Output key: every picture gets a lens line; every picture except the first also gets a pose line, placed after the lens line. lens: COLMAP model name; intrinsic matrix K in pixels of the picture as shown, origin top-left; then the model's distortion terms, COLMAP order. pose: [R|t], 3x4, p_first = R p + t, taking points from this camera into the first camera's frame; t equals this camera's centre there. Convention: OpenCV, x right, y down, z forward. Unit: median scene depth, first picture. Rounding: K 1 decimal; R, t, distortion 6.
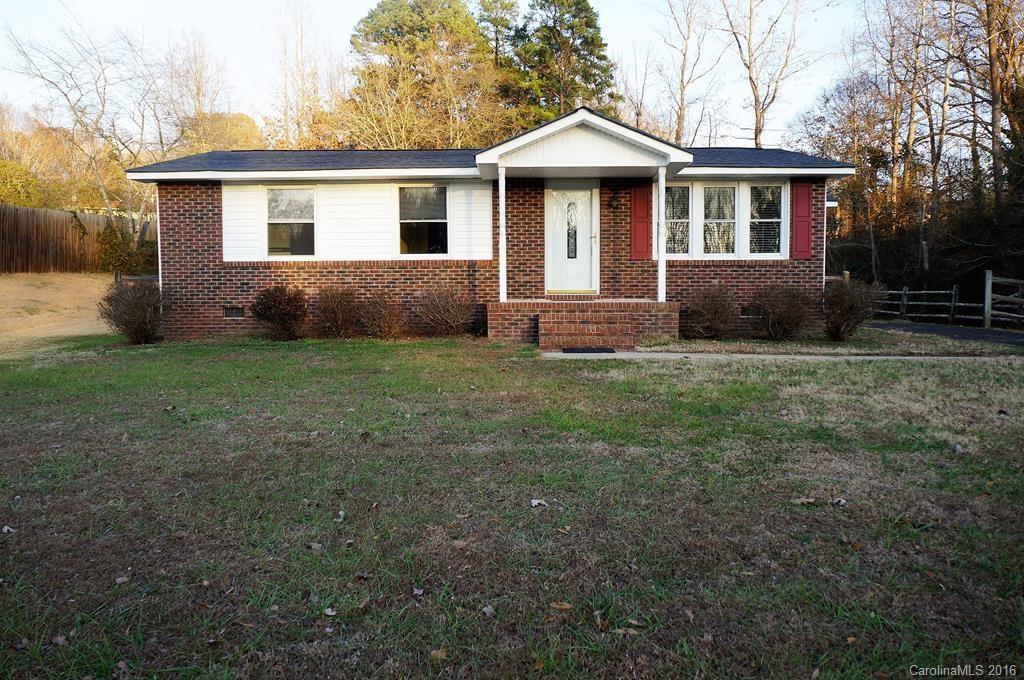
lens RADIAL K [[788.1, 0, 505.7], [0, 788.1, 331.9], [0, 0, 1]] dist [-0.036220, 0.001499]
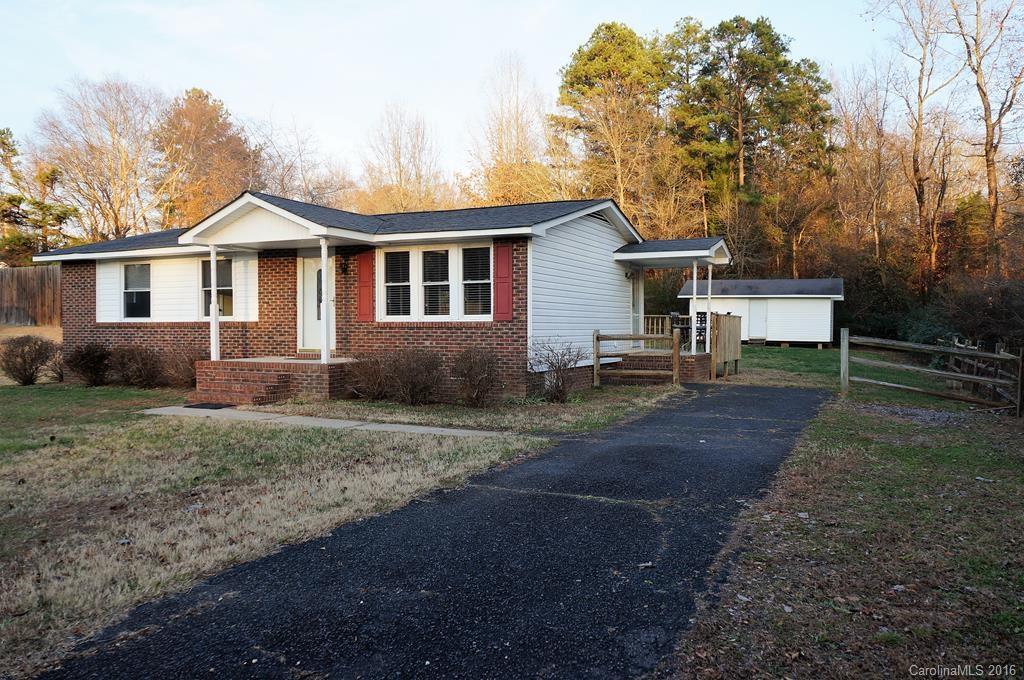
lens RADIAL K [[788.1, 0, 502.1], [0, 788.1, 344.4], [0, 0, 1]] dist [-0.036220, 0.001499]
pose [[0.911941, 0.012992, -0.410116, 0.771492], [-0.024342, 0.999451, -0.022466, -0.041325], [0.409599, 0.030471, 0.911757, 0.108234]]
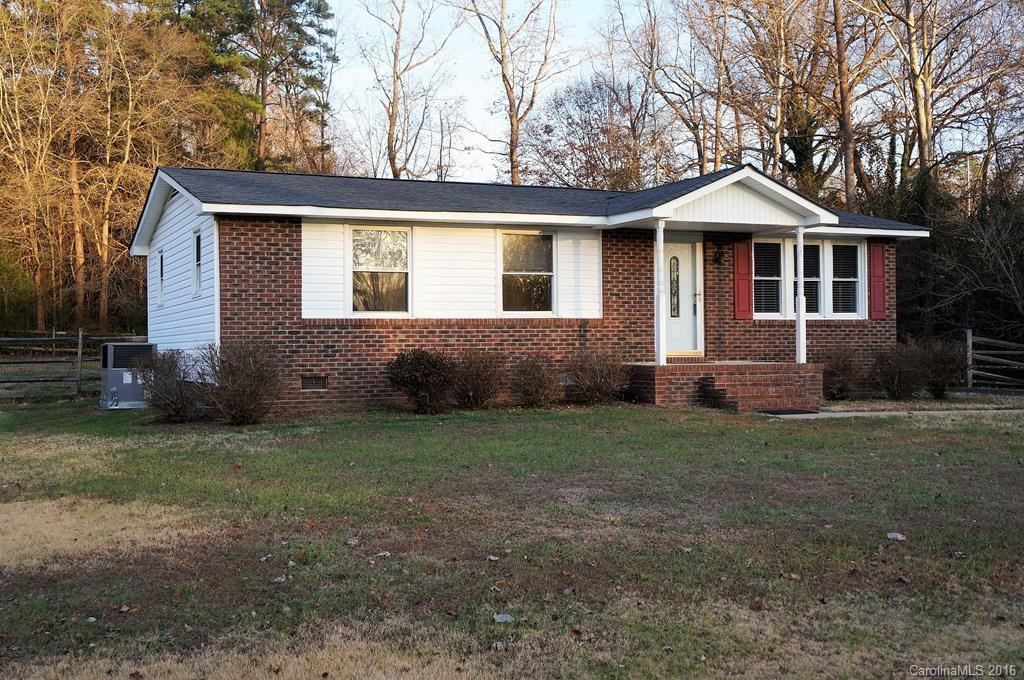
lens RADIAL K [[1197.3, 0, 515.8], [0, 1197.3, 337.2], [0, 0, 1]] dist [-0.002936, 0.000000]
pose [[0.908319, -0.001483, 0.418275, -0.670331], [0.030233, 0.997611, -0.062116, 0.010370], [-0.417183, 0.069067, 0.906194, -0.180619]]
